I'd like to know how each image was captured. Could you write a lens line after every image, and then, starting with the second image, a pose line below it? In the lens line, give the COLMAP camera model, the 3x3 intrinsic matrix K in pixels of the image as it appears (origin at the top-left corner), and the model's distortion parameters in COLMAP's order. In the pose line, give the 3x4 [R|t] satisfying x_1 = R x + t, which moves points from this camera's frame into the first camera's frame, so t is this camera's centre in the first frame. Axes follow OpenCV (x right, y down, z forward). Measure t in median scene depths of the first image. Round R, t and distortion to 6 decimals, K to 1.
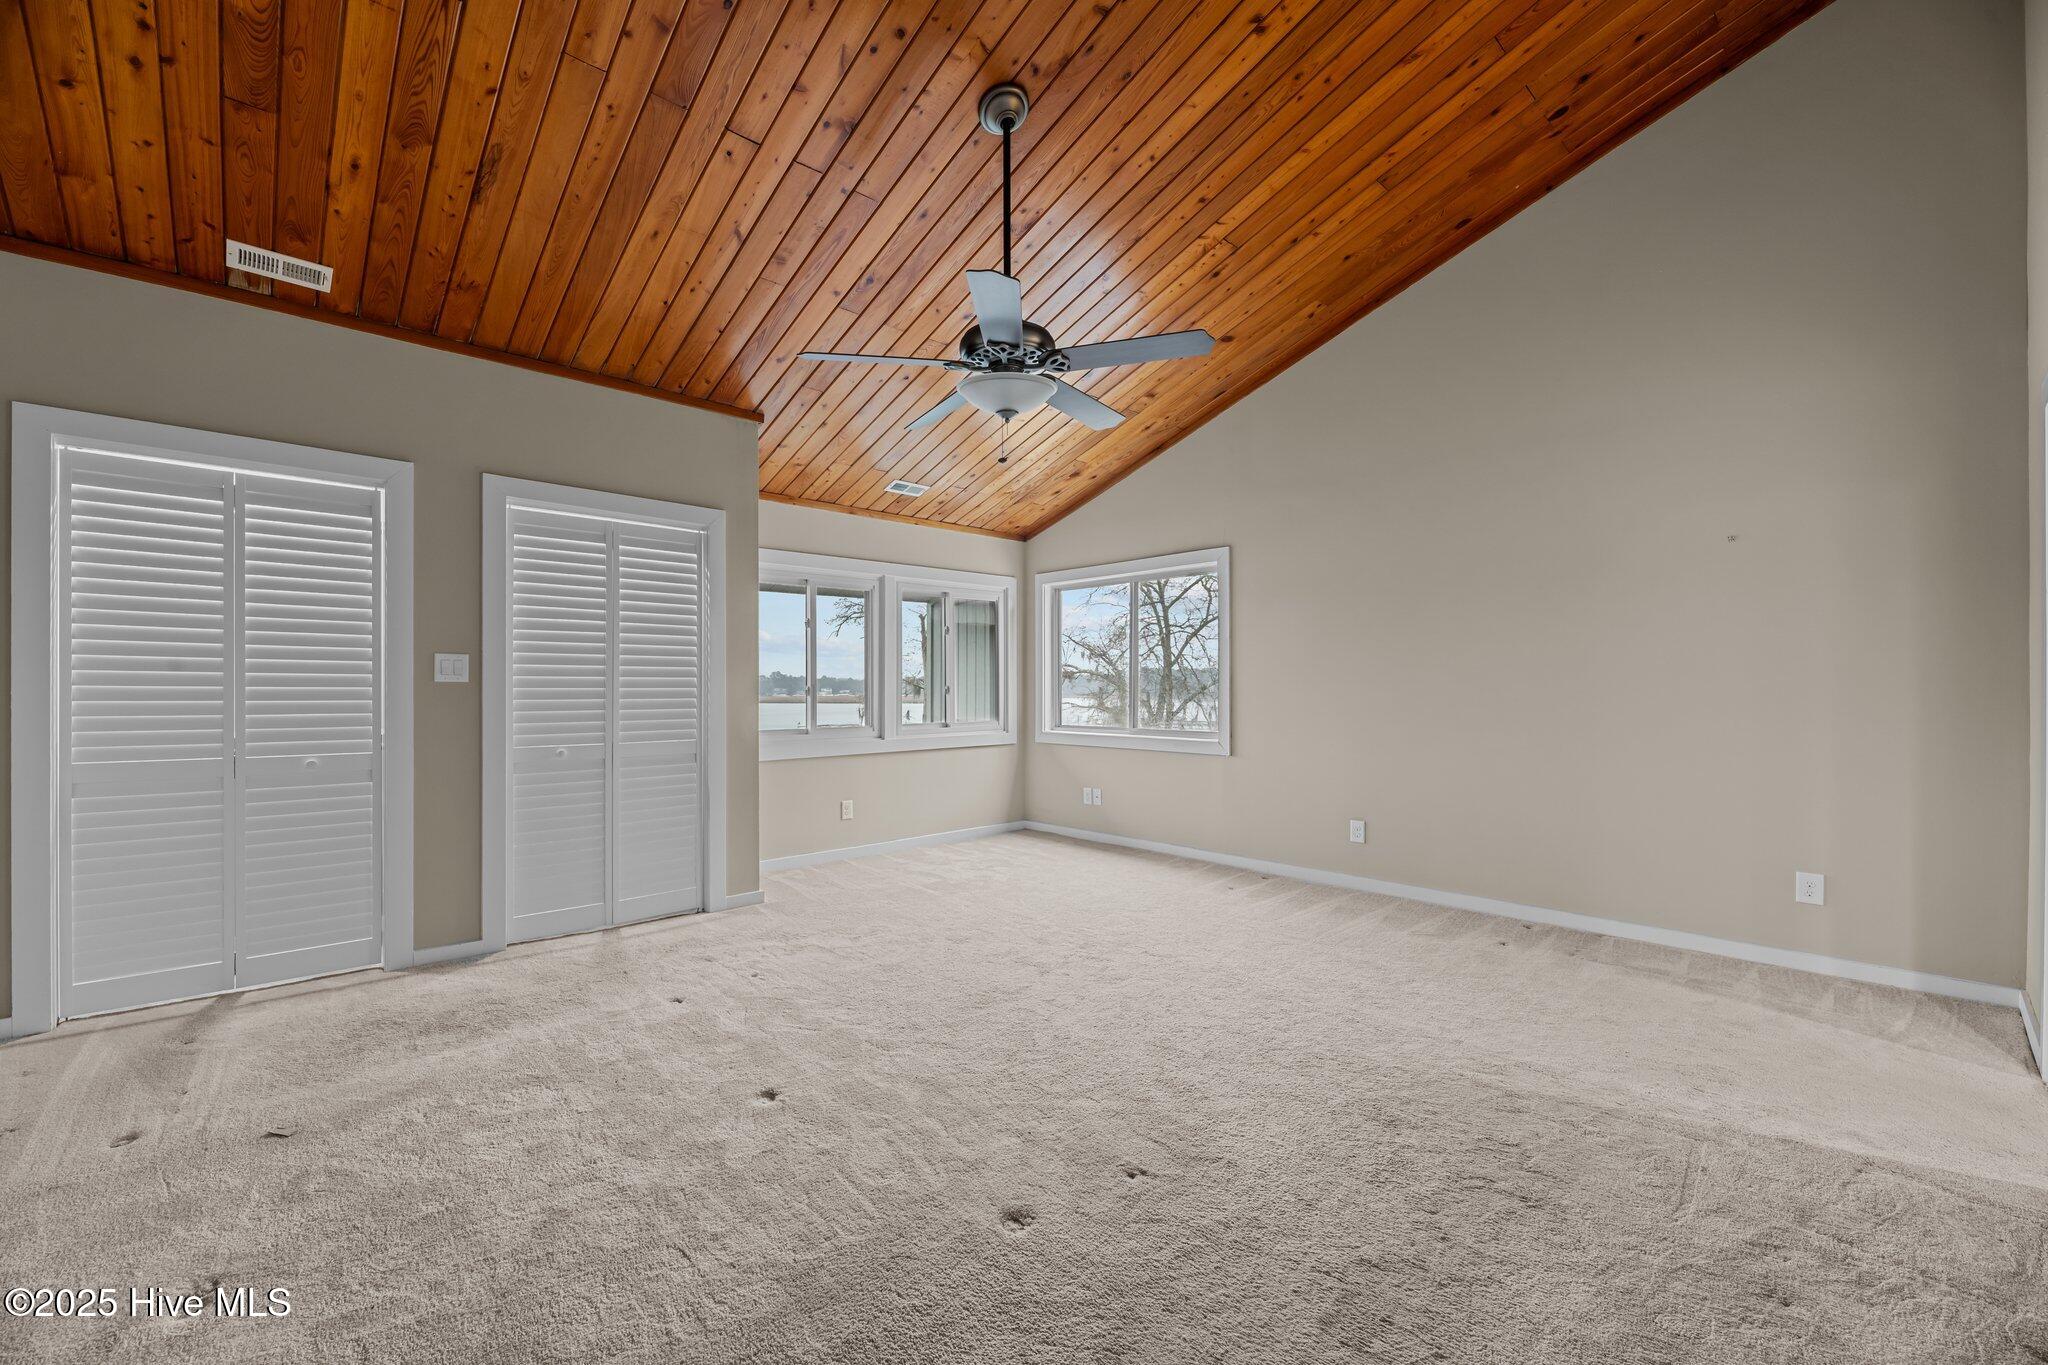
lens RADIAL K [[823.6, 0, 1017.9], [0, 823.6, 687.0], [0, 0, 1]] dist [-0.001825, -0.001813]
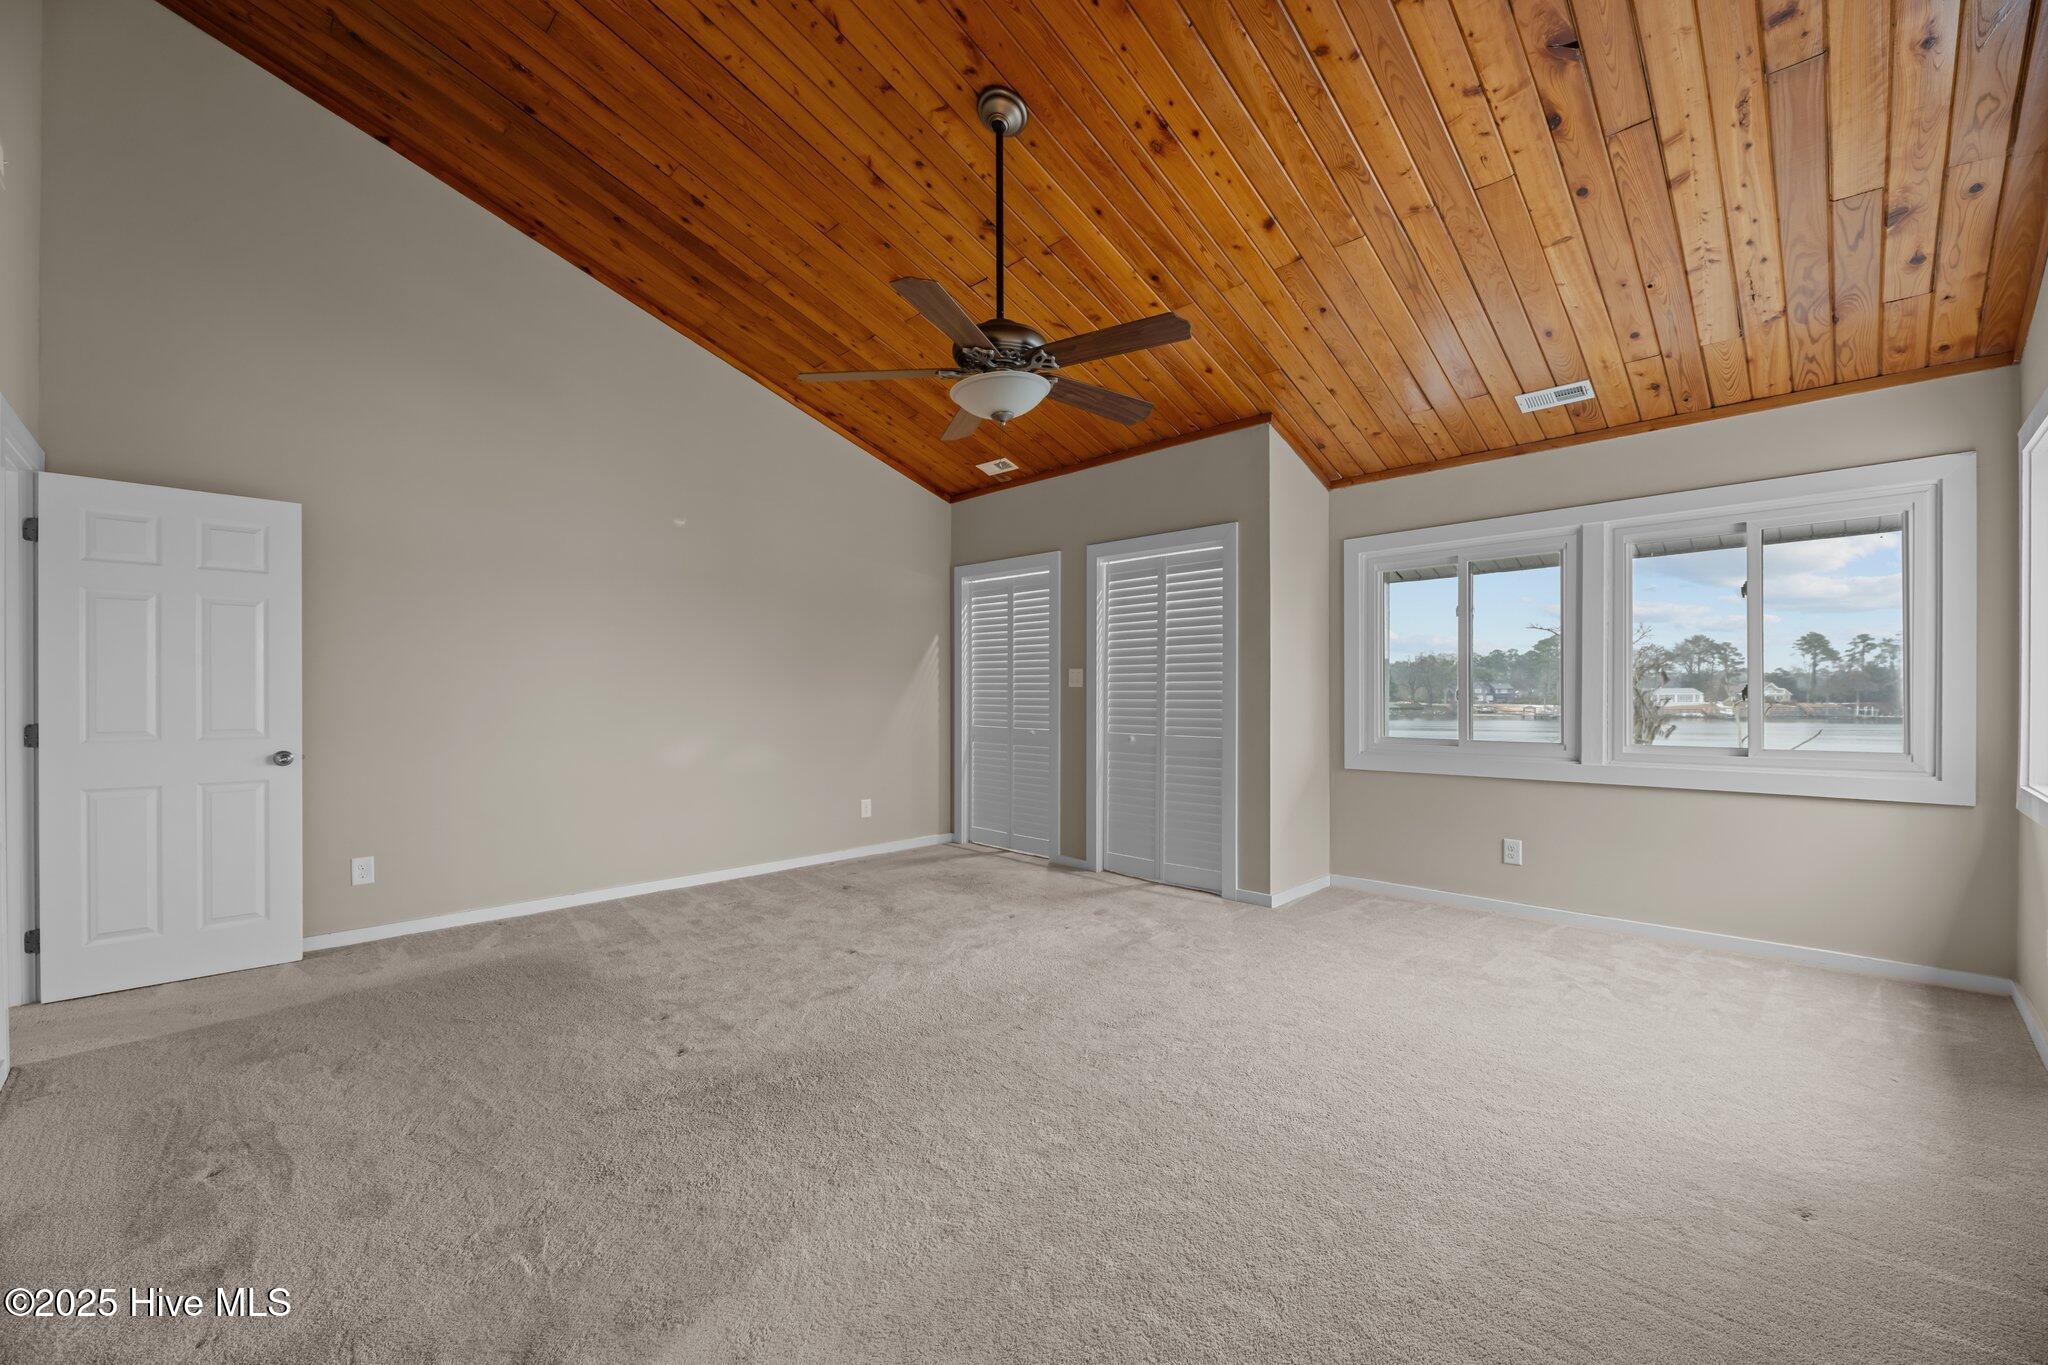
lens RADIAL K [[823.6, 0, 1020.8], [0, 823.6, 692.5], [0, 0, 1]] dist [-0.001825, -0.001813]
pose [[0.034797, 0.001944, -0.999393, 0.808658], [0.005099, 0.999985, 0.002123, 0.000243], [0.999381, -0.005170, 0.034786, 0.809523]]
